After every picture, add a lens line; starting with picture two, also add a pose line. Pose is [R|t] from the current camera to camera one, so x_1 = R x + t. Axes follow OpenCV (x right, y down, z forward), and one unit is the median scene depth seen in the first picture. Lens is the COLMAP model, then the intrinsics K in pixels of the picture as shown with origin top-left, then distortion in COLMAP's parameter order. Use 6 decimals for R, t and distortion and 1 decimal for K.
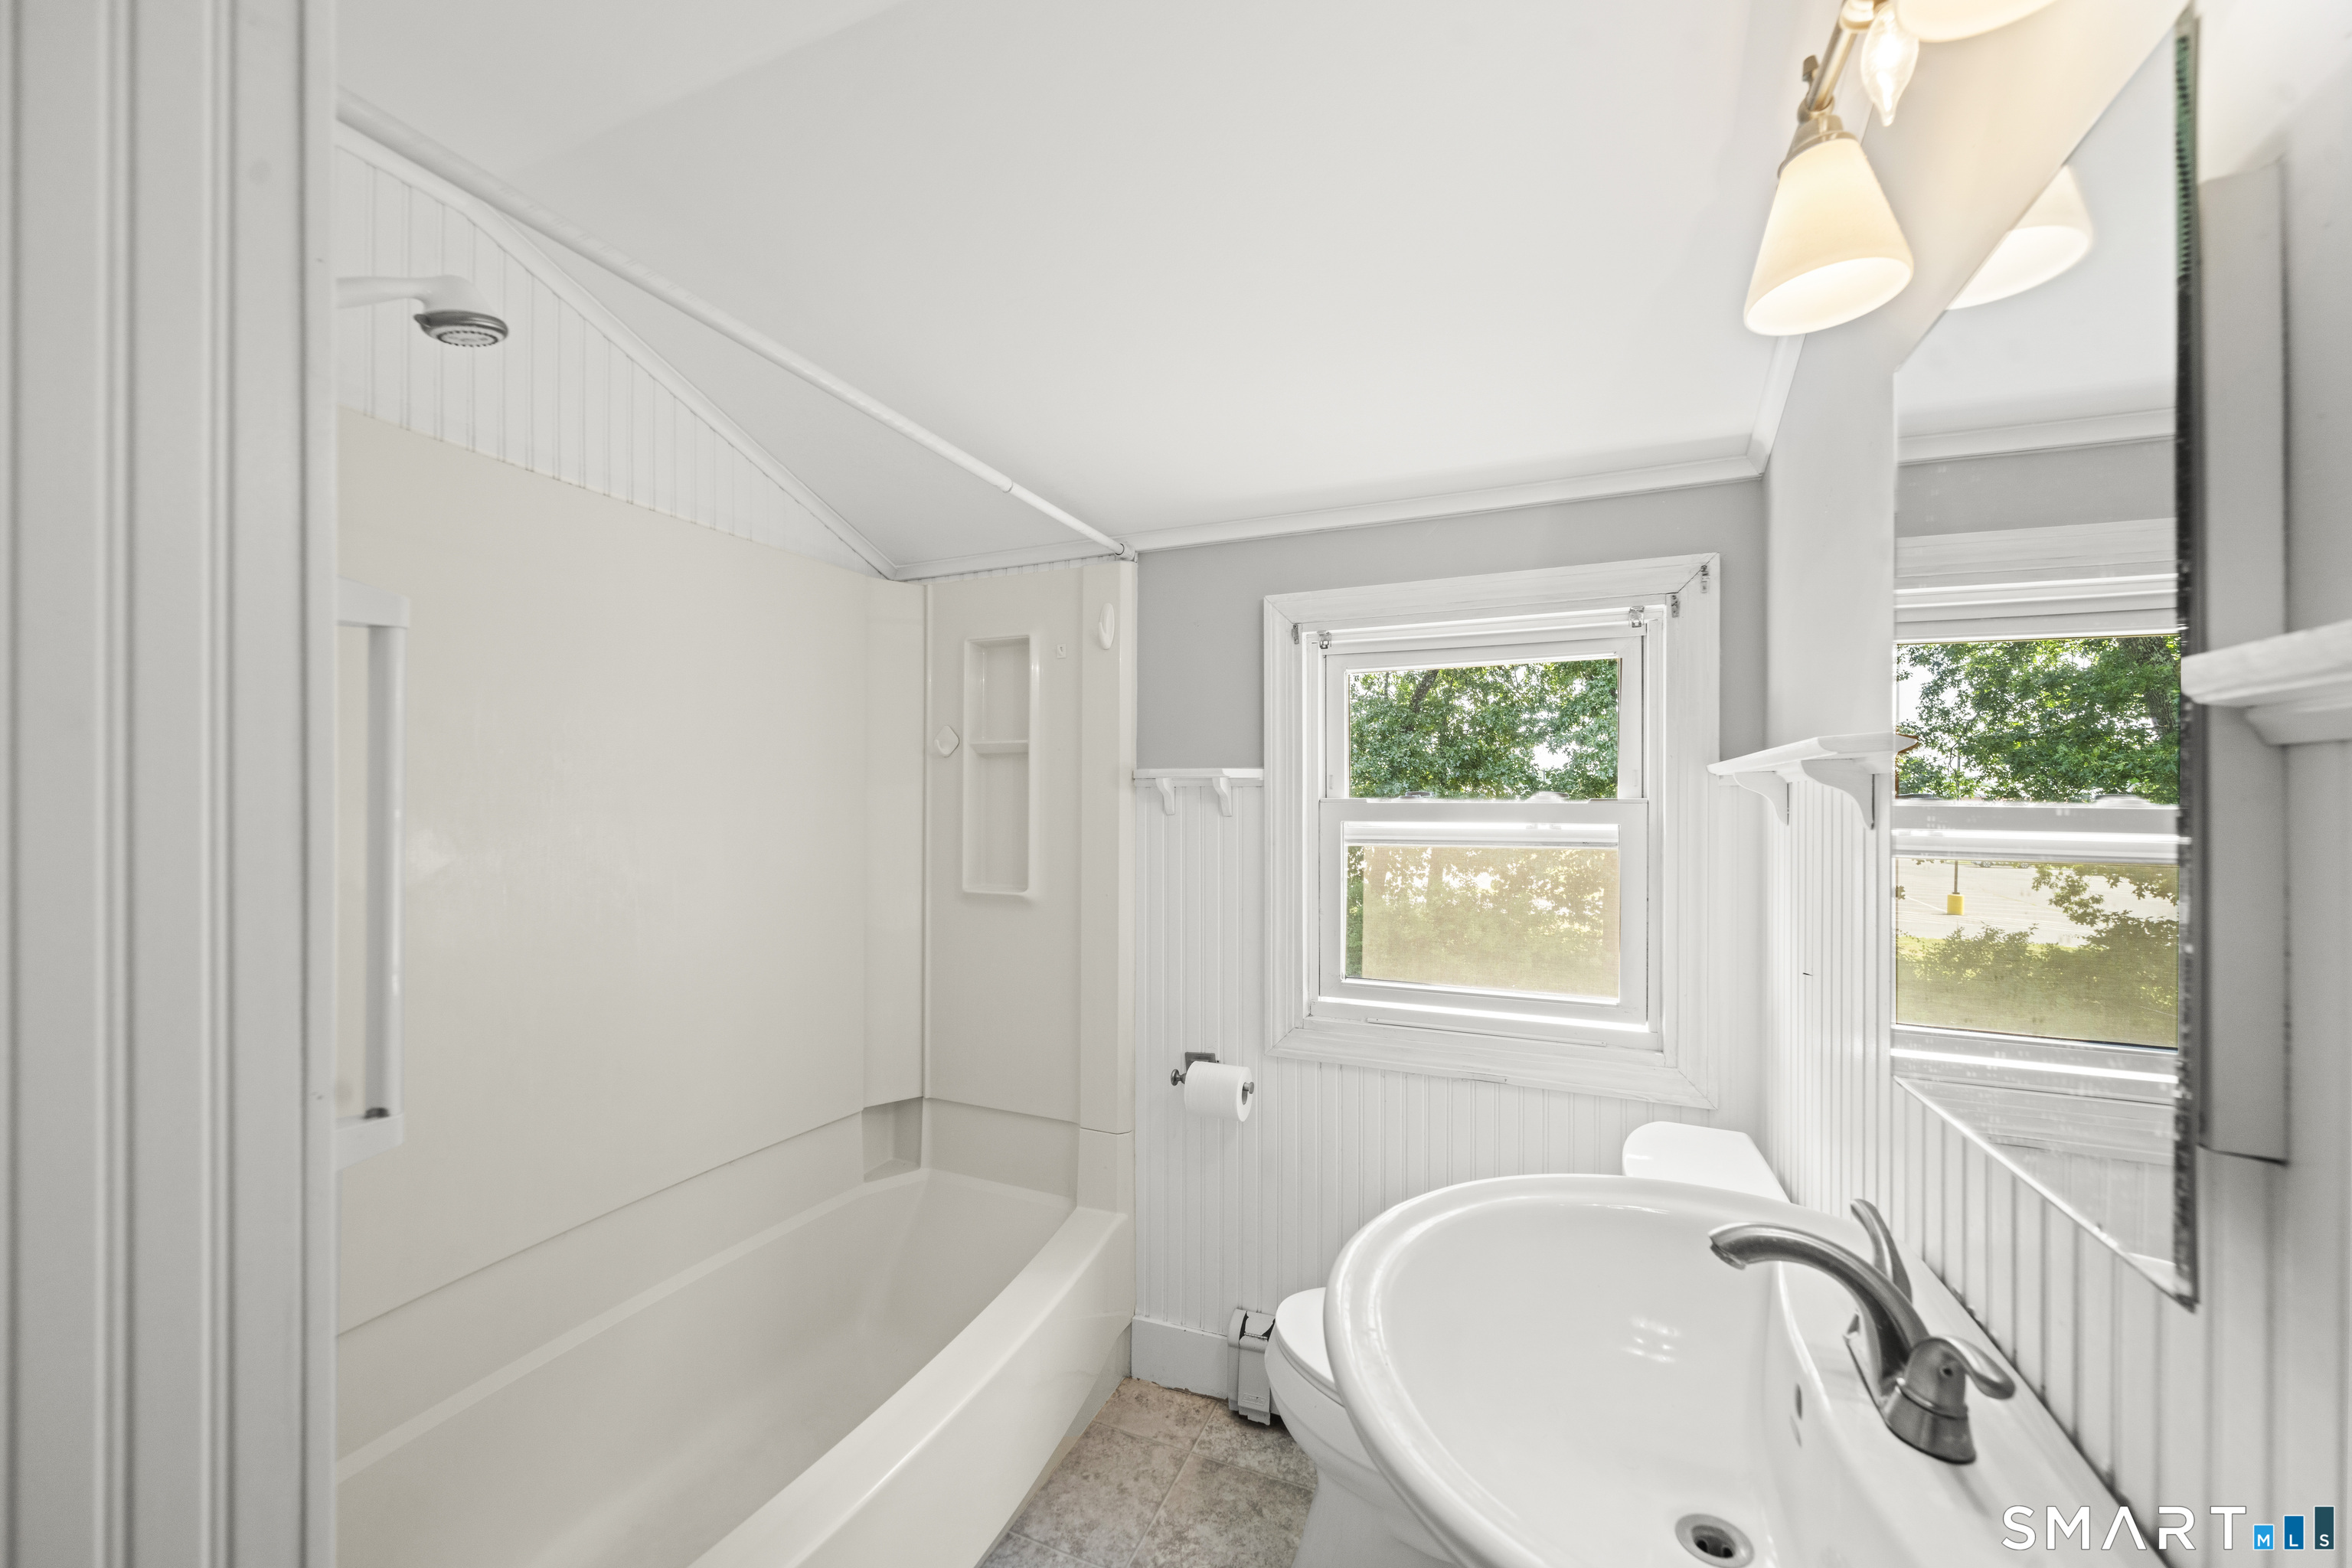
lens RADIAL K [[898.4, 0, 1175.6], [0, 898.4, 796.6], [0, 0, 1]] dist [-0.001885, 0.000028]
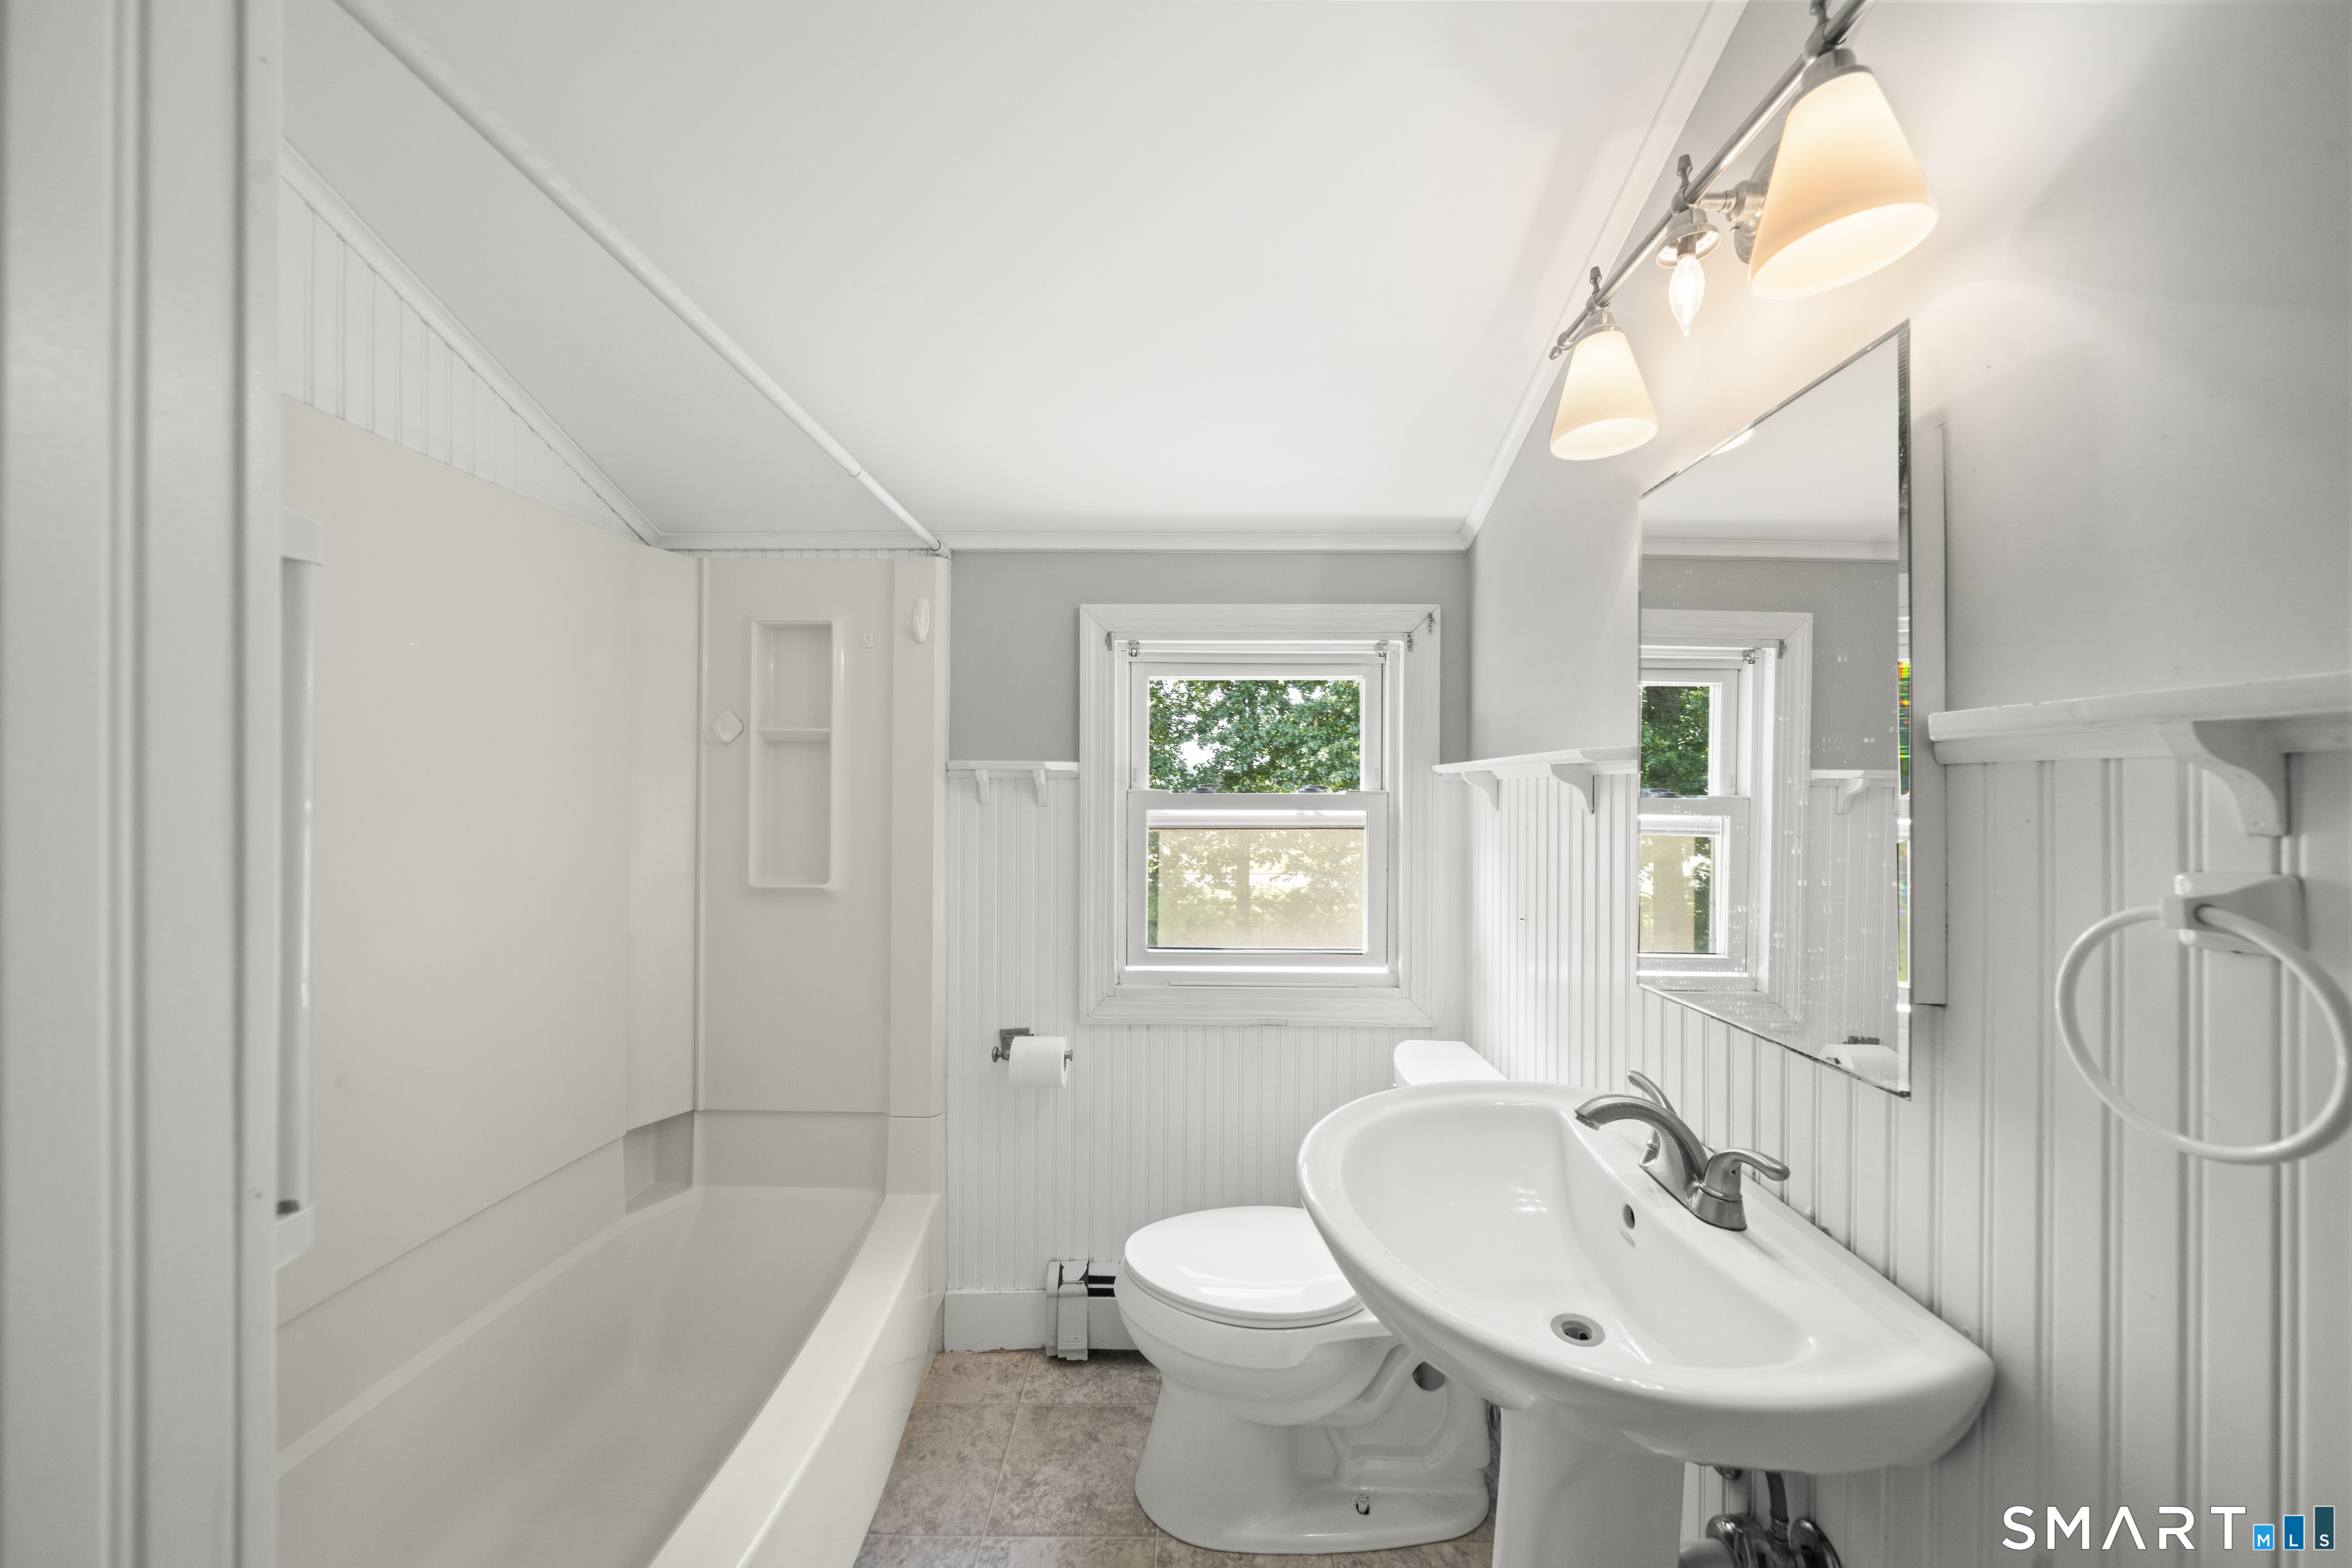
lens RADIAL K [[822.3, 0, 1185.0], [0, 822.3, 786.7], [0, 0, 1]] dist [-0.002357, -0.000512]
pose [[0.920400, 0.004899, 0.390947, -0.190385], [-0.005091, 0.999987, -0.000546, -0.001555], [-0.390944, -0.001488, 0.920413, 0.030279]]
